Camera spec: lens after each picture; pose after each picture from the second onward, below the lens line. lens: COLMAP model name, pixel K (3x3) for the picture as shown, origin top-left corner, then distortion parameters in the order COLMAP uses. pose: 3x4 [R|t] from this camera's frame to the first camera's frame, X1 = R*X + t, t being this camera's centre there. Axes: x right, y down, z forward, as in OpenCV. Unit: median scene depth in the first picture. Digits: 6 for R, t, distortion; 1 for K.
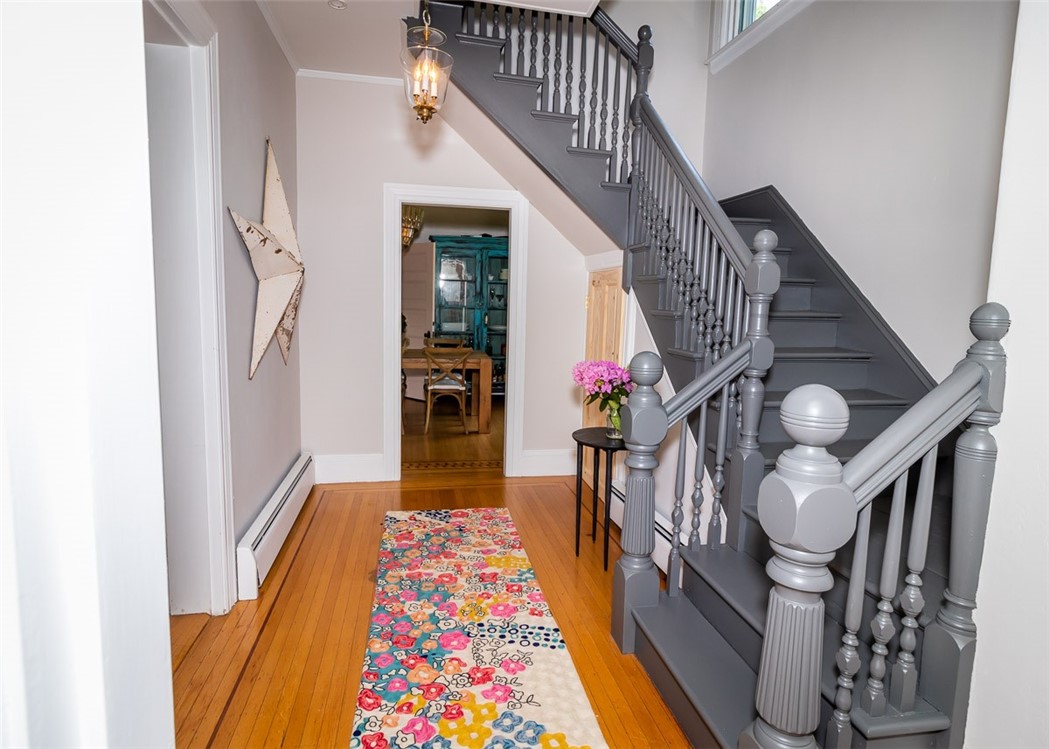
lens RADIAL K [[526.0, 0, 528.0], [0, 526.0, 374.7], [0, 0, 1]] dist [0.022710, 0.000536]
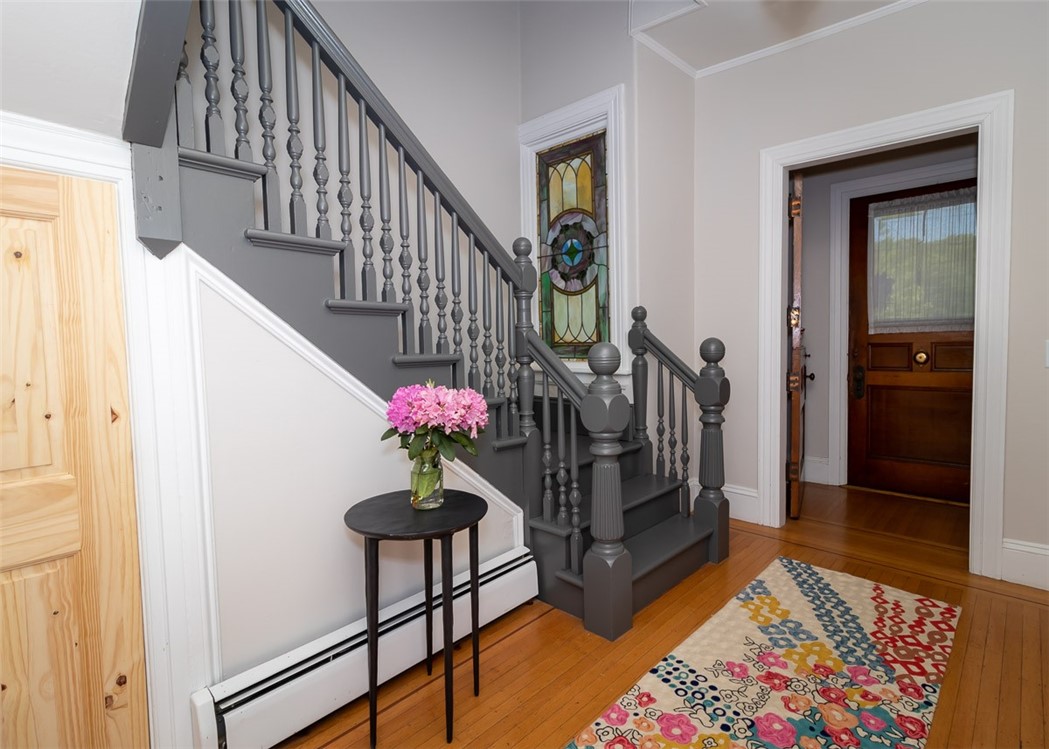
lens RADIAL K [[526.0, 0, 529.7], [0, 526.0, 374.2], [0, 0, 1]] dist [0.022710, 0.000536]
pose [[-0.565809, -0.068173, 0.821713, -0.607502], [0.084338, 0.986564, 0.139923, -0.172759], [-0.820212, 0.148471, -0.552457, 1.841110]]
